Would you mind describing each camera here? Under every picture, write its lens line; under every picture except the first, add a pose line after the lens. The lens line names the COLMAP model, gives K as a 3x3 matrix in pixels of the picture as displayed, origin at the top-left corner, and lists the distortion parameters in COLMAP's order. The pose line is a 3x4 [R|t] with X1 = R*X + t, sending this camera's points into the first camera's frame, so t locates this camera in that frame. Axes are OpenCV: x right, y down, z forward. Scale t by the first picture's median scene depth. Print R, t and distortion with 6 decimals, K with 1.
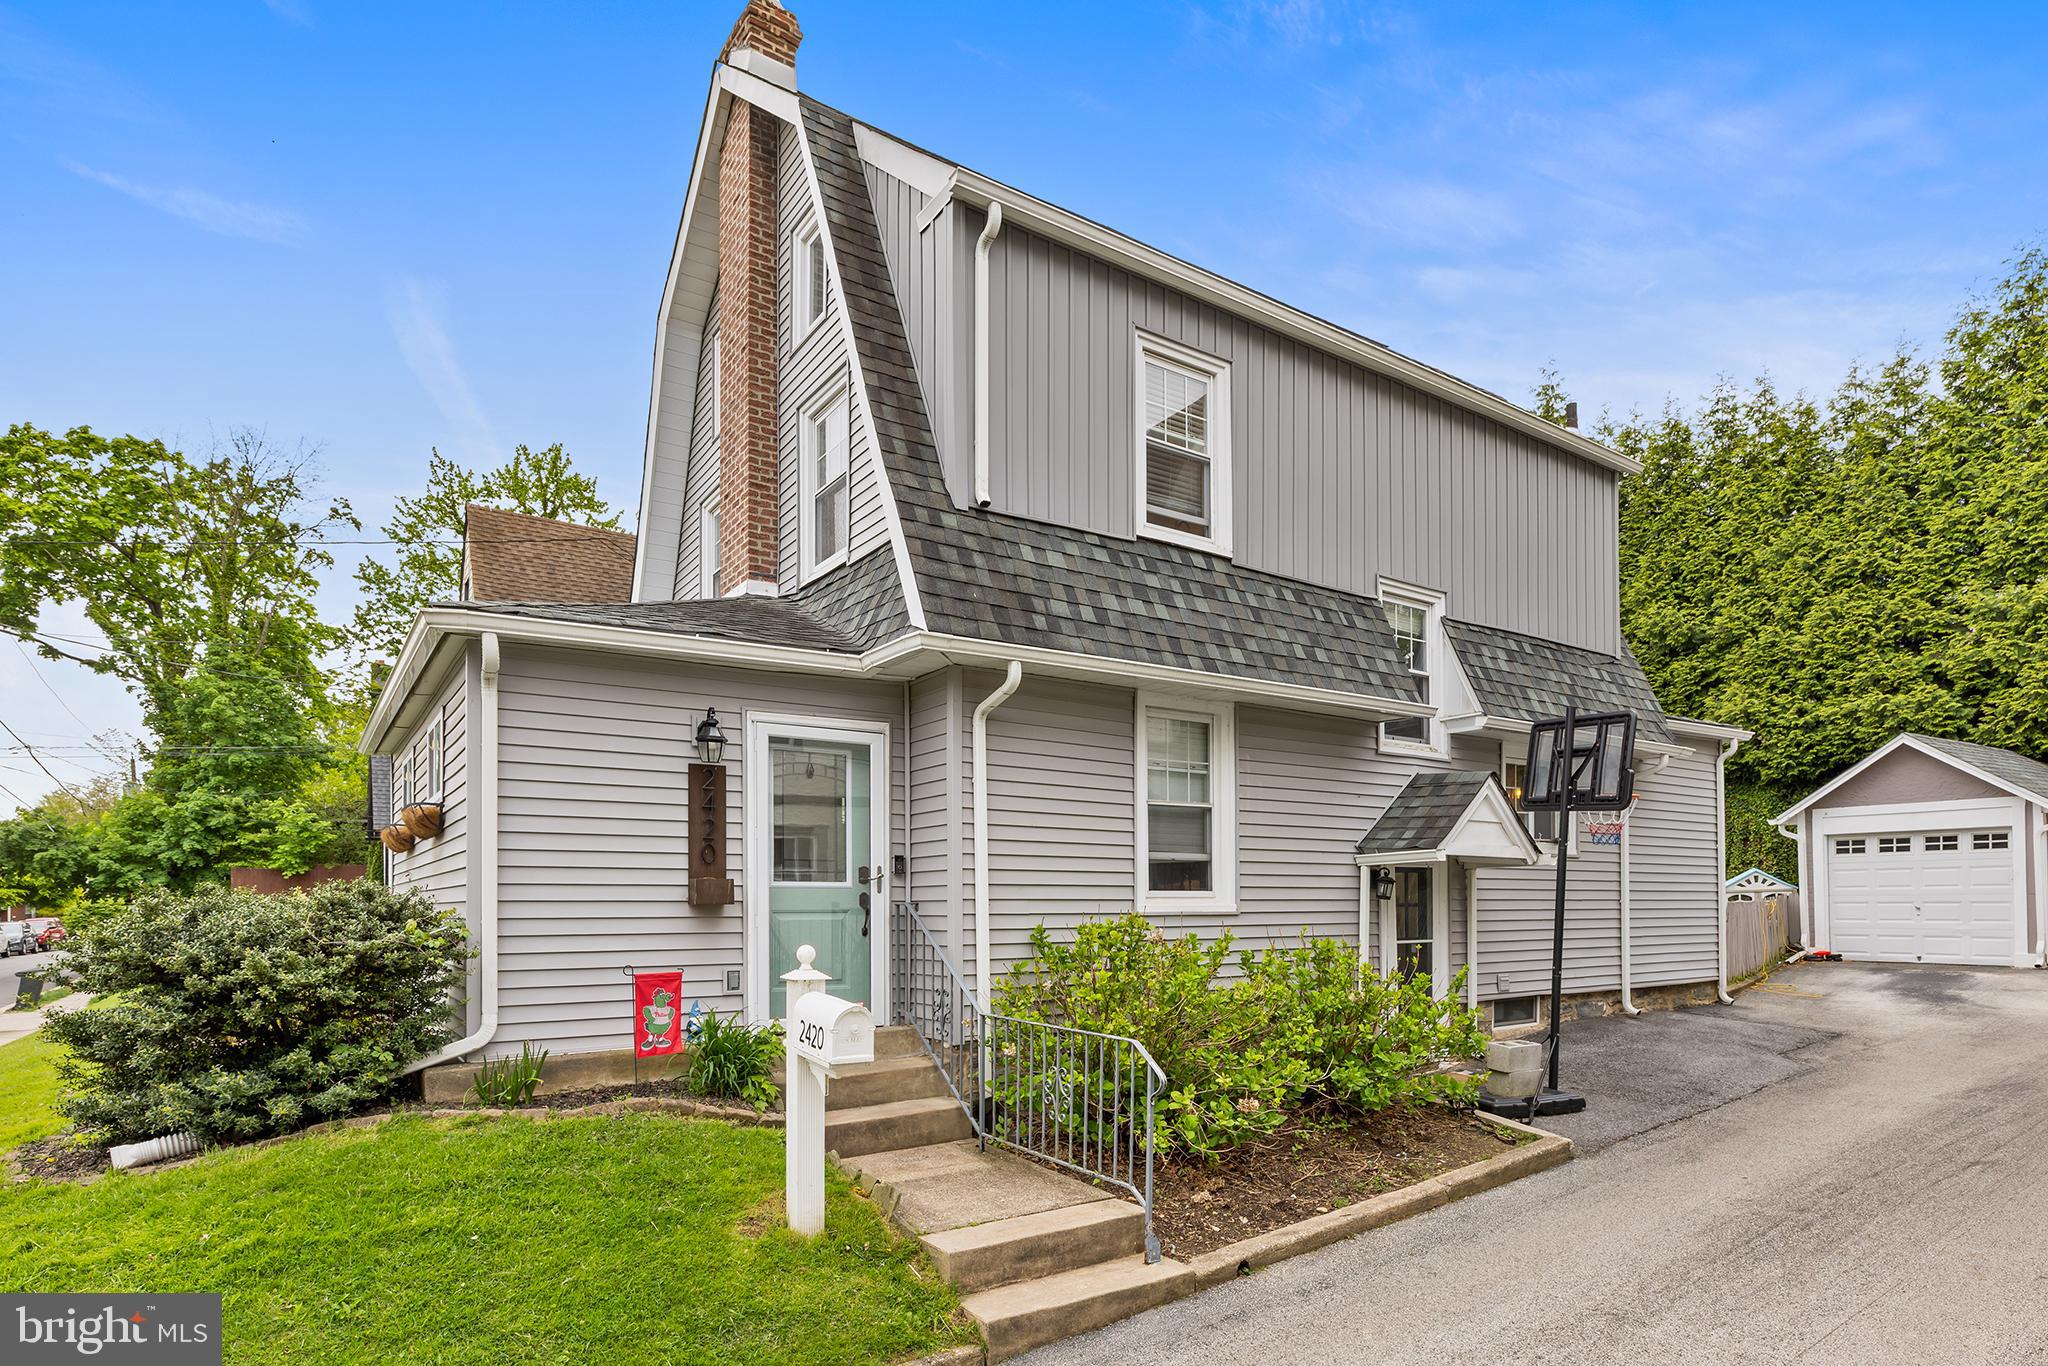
lens RADIAL K [[1111.6, 0, 1029.9], [0, 1111.6, 911.4], [0, 0, 1]] dist [-0.000753, -0.001553]
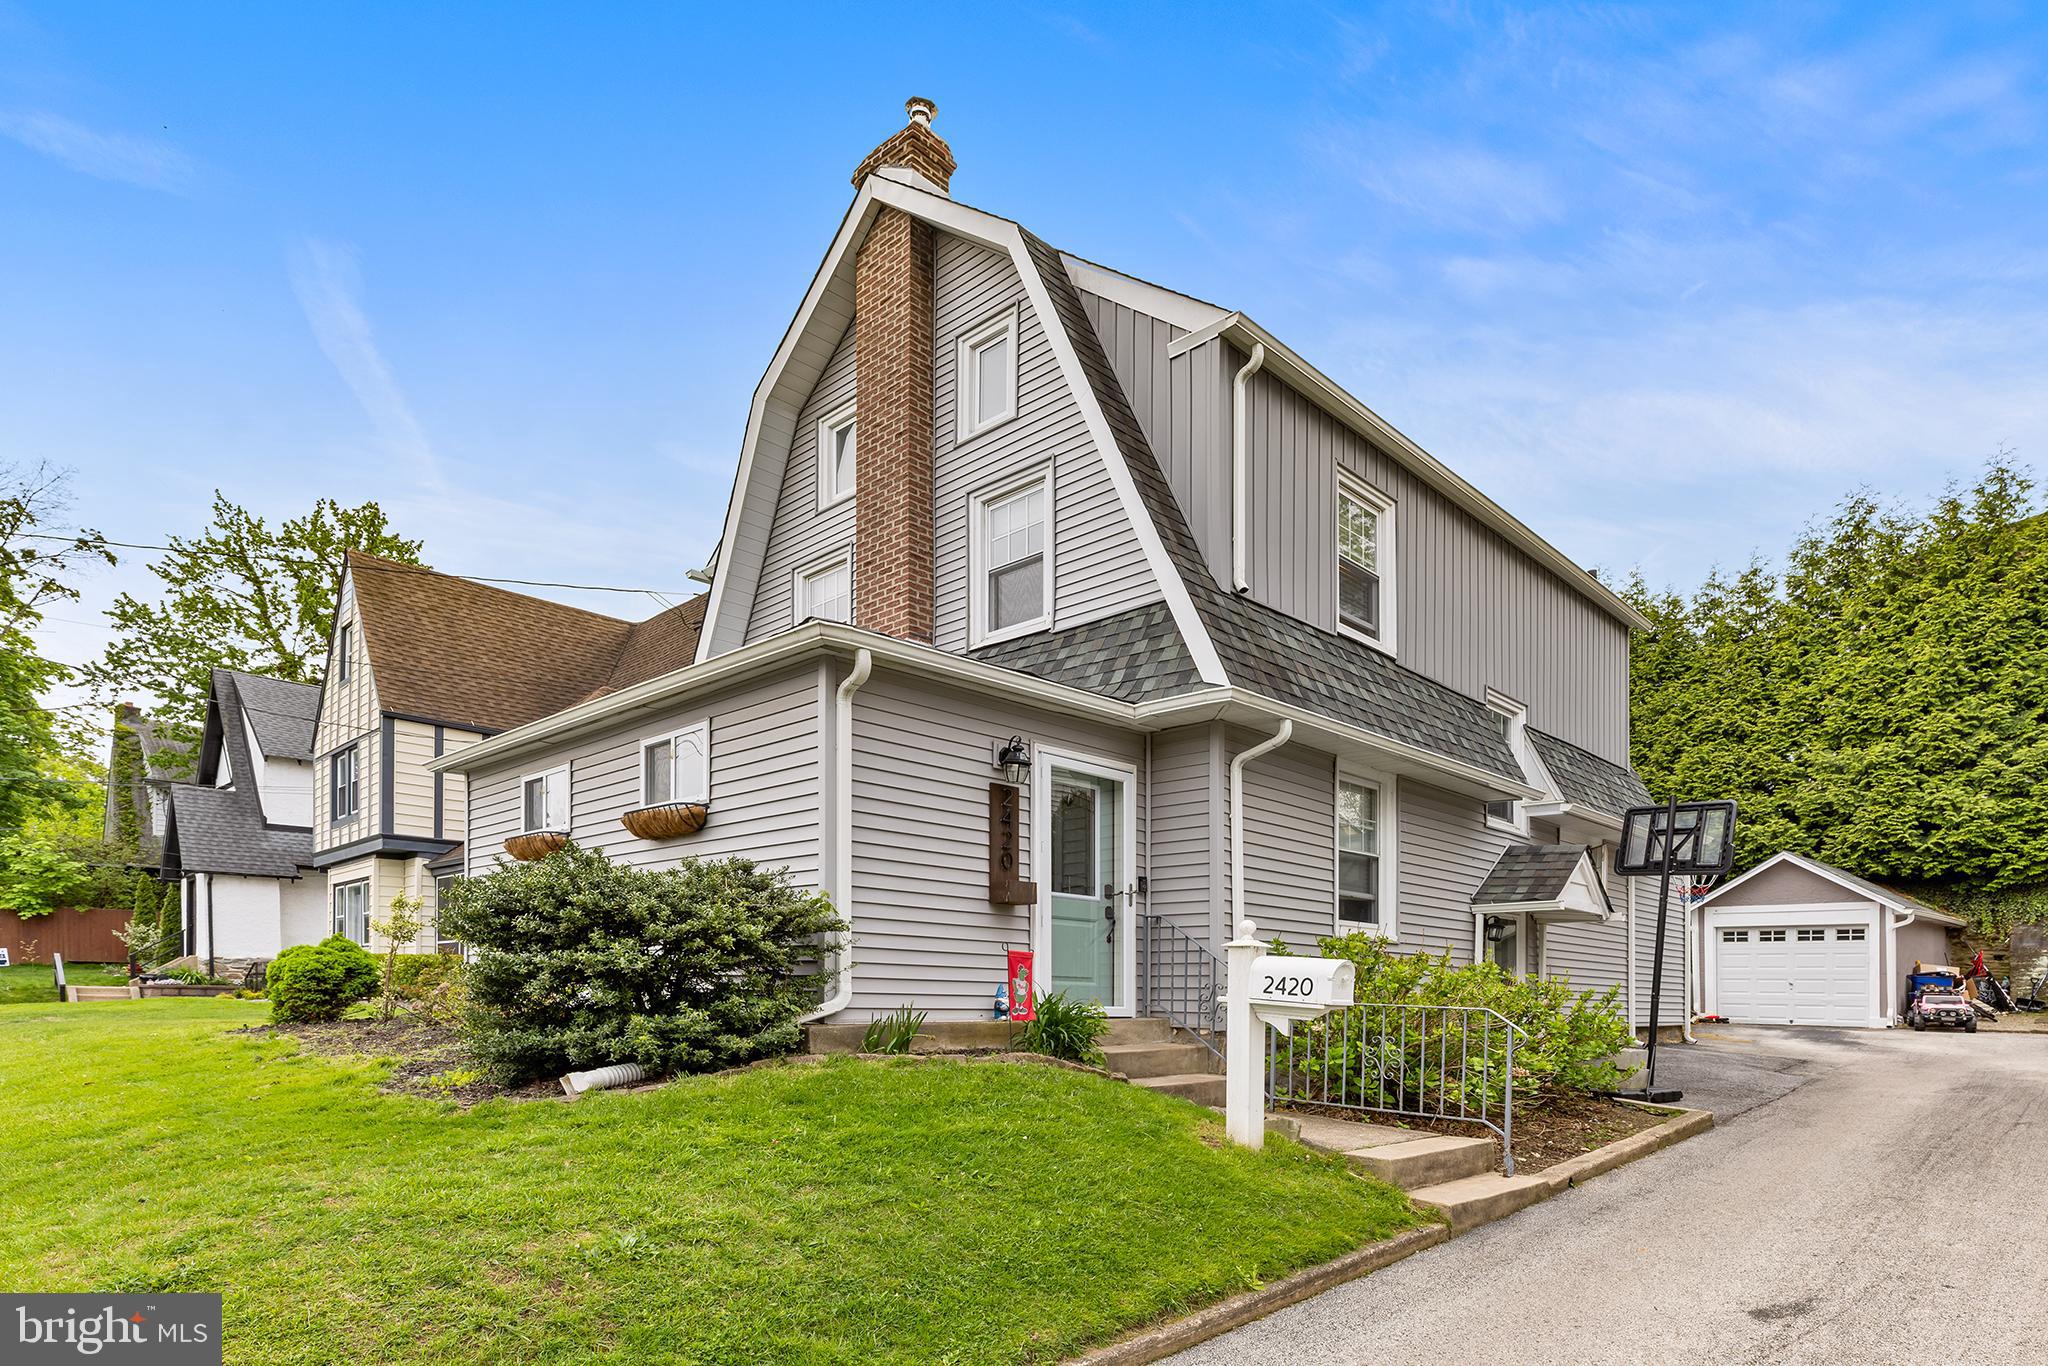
lens RADIAL K [[1015.5, 0, 1016.6], [0, 1015.5, 992.8], [0, 0, 1]] dist [-0.000728, 0.000239]
pose [[0.984702, 0.052184, 0.166250, -0.396128], [-0.051854, 0.998635, -0.006325, 0.081764], [-0.166353, -0.002392, 0.986063, -0.046681]]
